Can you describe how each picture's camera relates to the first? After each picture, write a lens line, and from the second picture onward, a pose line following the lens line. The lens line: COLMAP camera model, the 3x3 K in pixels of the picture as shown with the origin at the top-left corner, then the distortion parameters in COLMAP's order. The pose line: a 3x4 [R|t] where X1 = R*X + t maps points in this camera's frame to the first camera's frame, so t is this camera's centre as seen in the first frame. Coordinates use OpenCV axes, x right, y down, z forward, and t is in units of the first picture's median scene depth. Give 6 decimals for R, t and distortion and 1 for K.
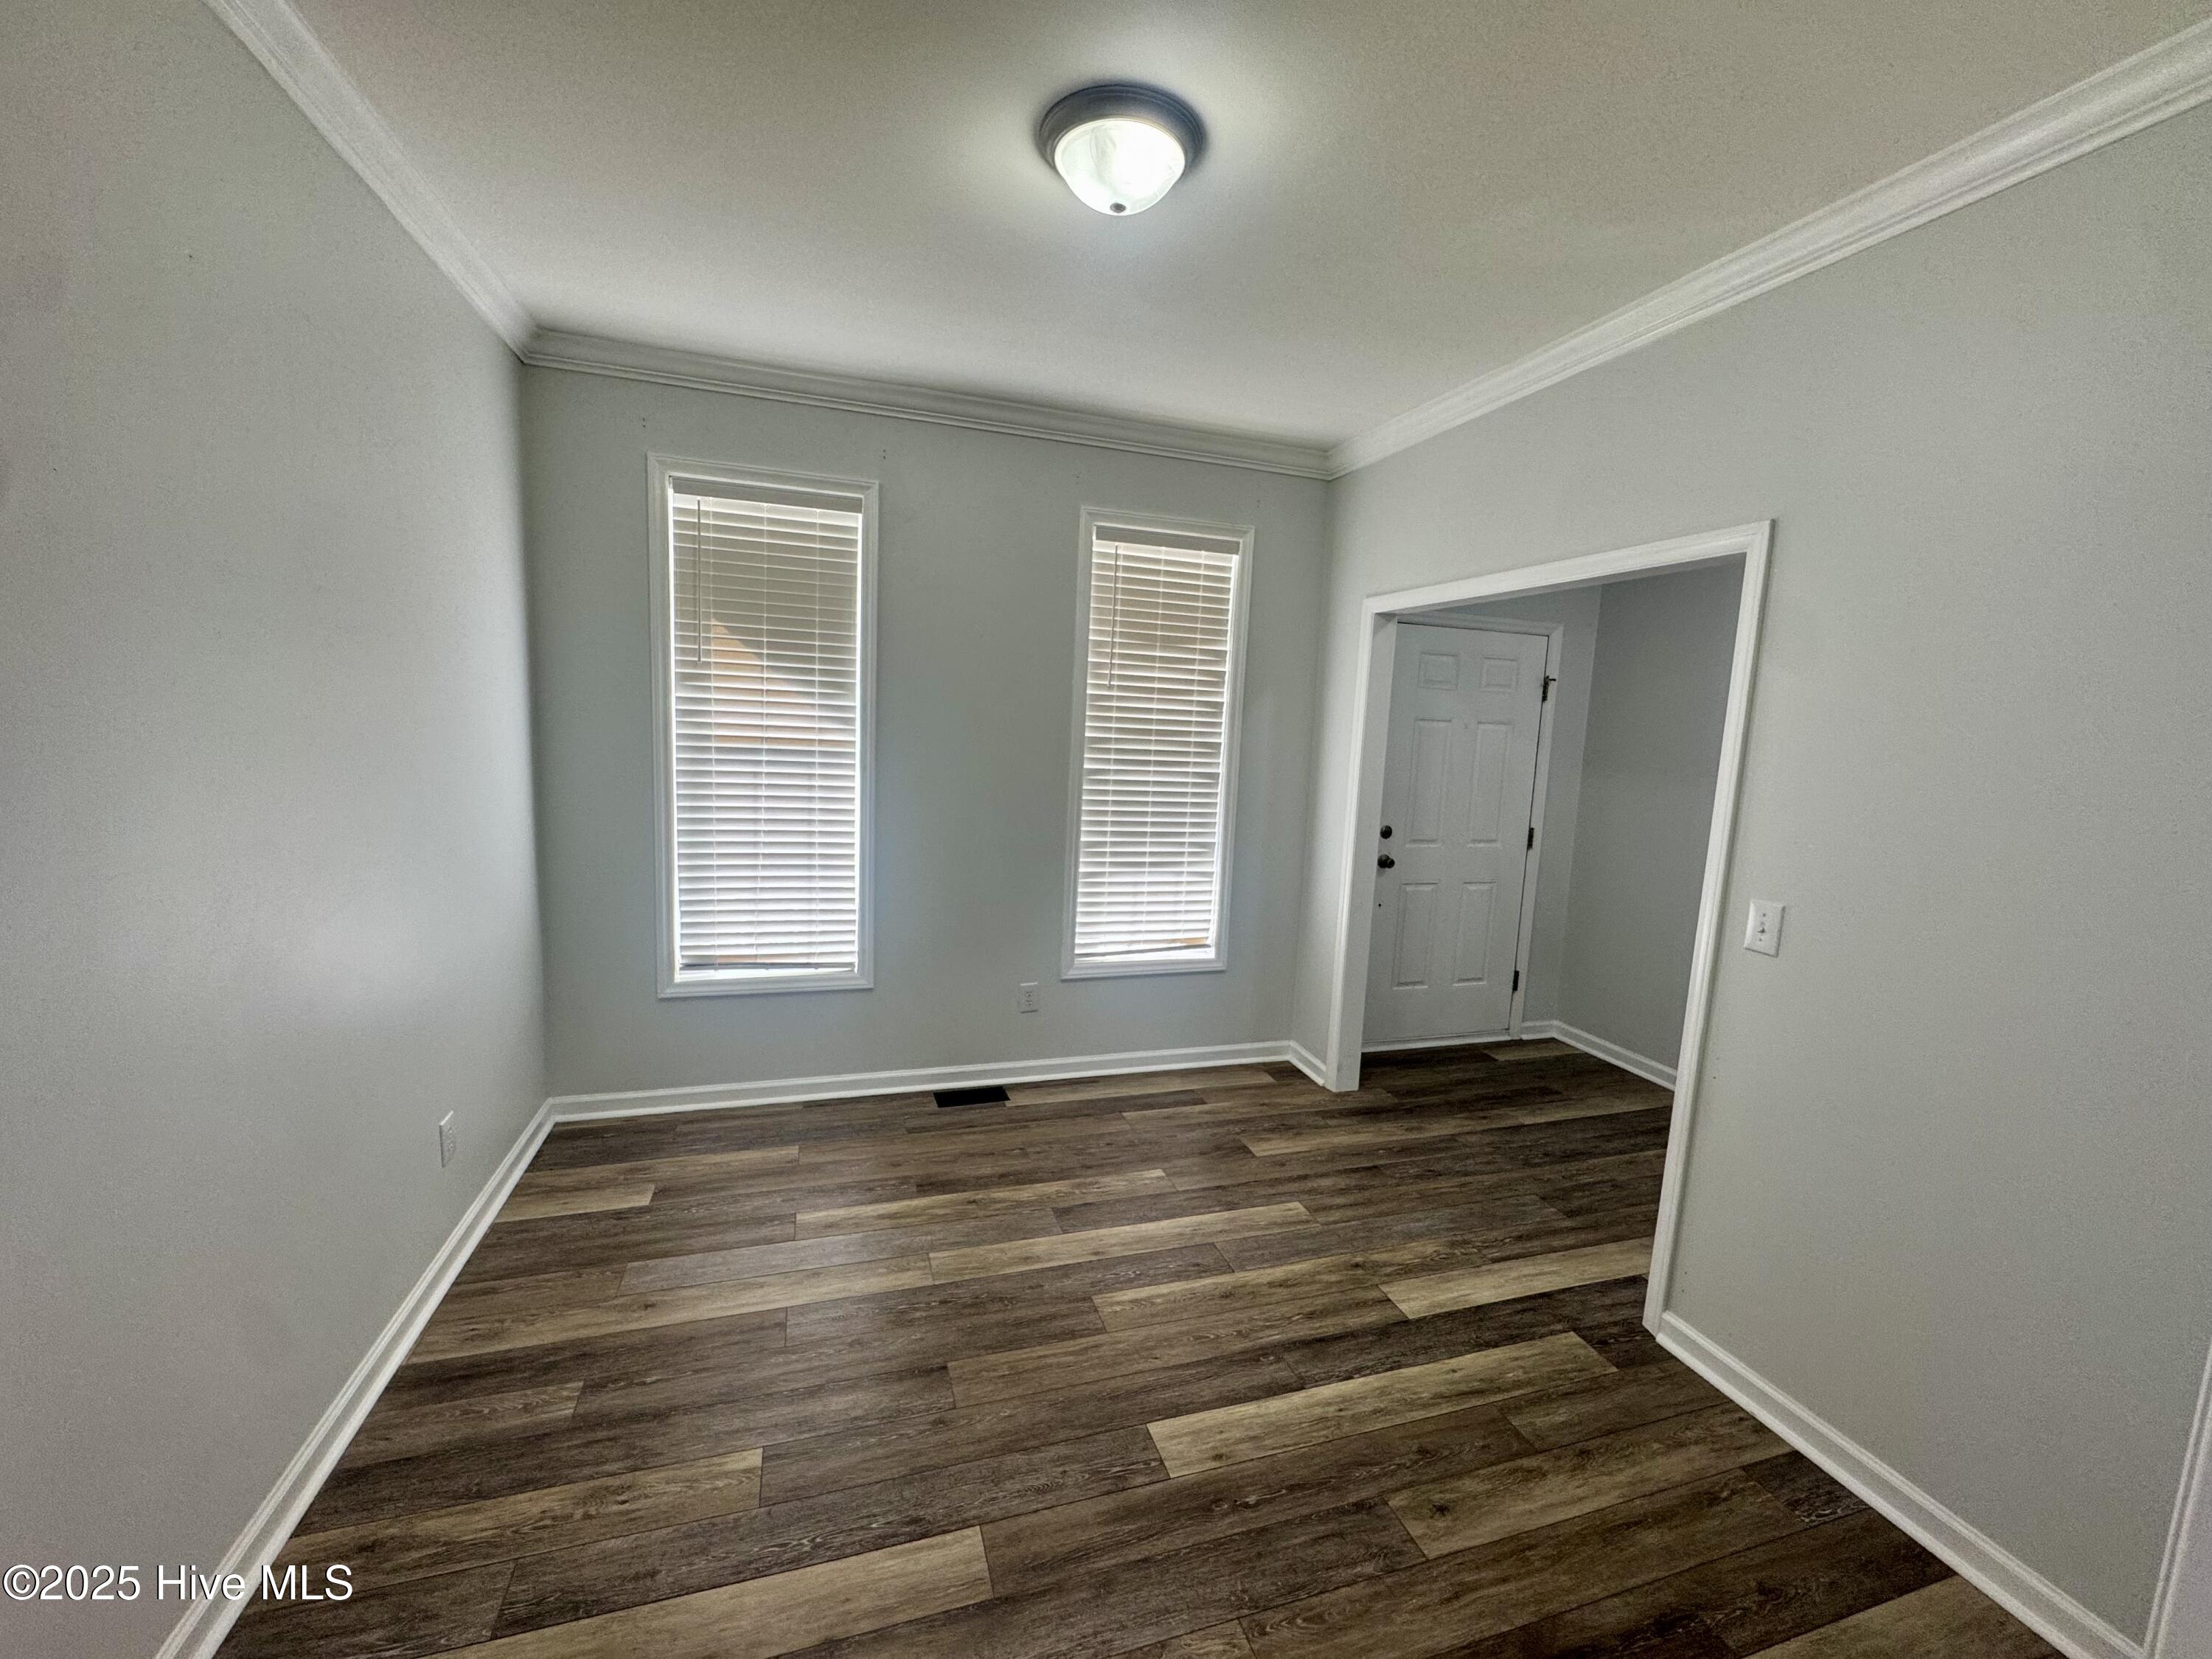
lens RADIAL K [[881.8, 0, 1096.9], [0, 881.8, 833.0], [0, 0, 1]] dist [-0.002825, -0.000699]
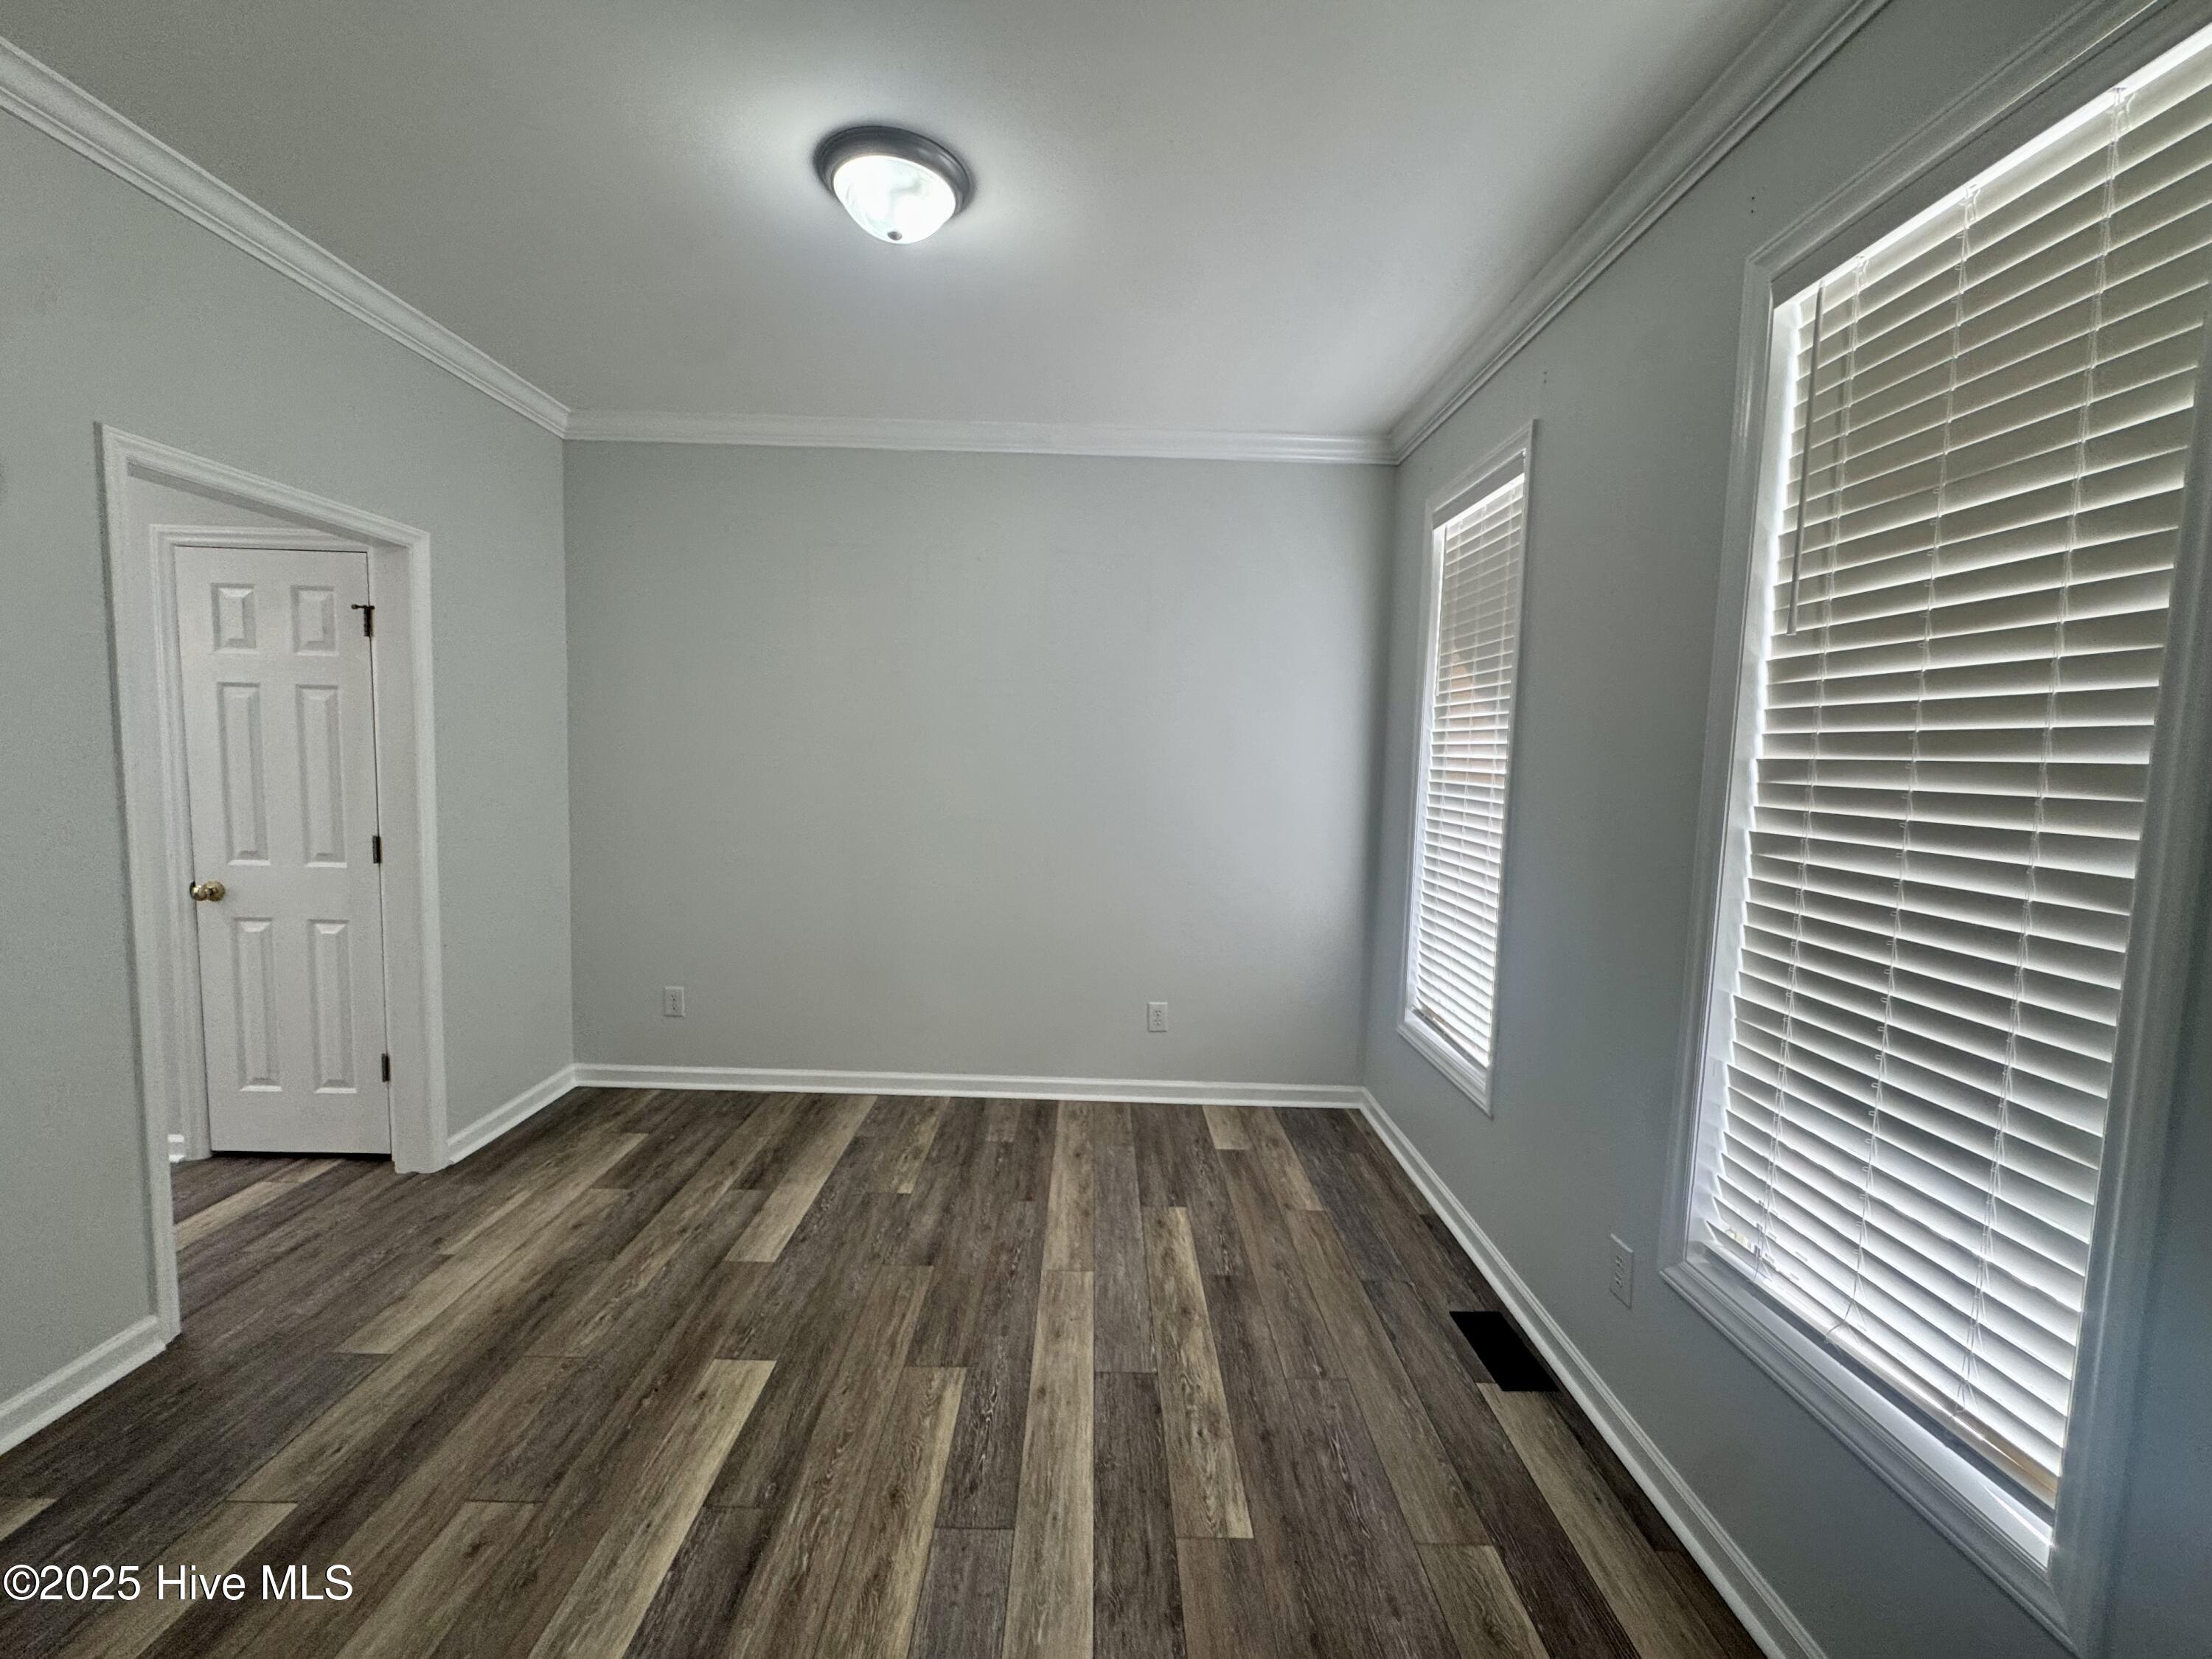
lens RADIAL K [[881.8, 0, 1100.5], [0, 881.8, 825.0], [0, 0, 1]] dist [-0.002825, -0.000699]
pose [[-0.288612, 0.024098, -0.957143, 0.749082], [-0.168877, 0.982728, 0.075665, -0.083167], [0.942435, 0.183477, -0.279557, 1.231584]]
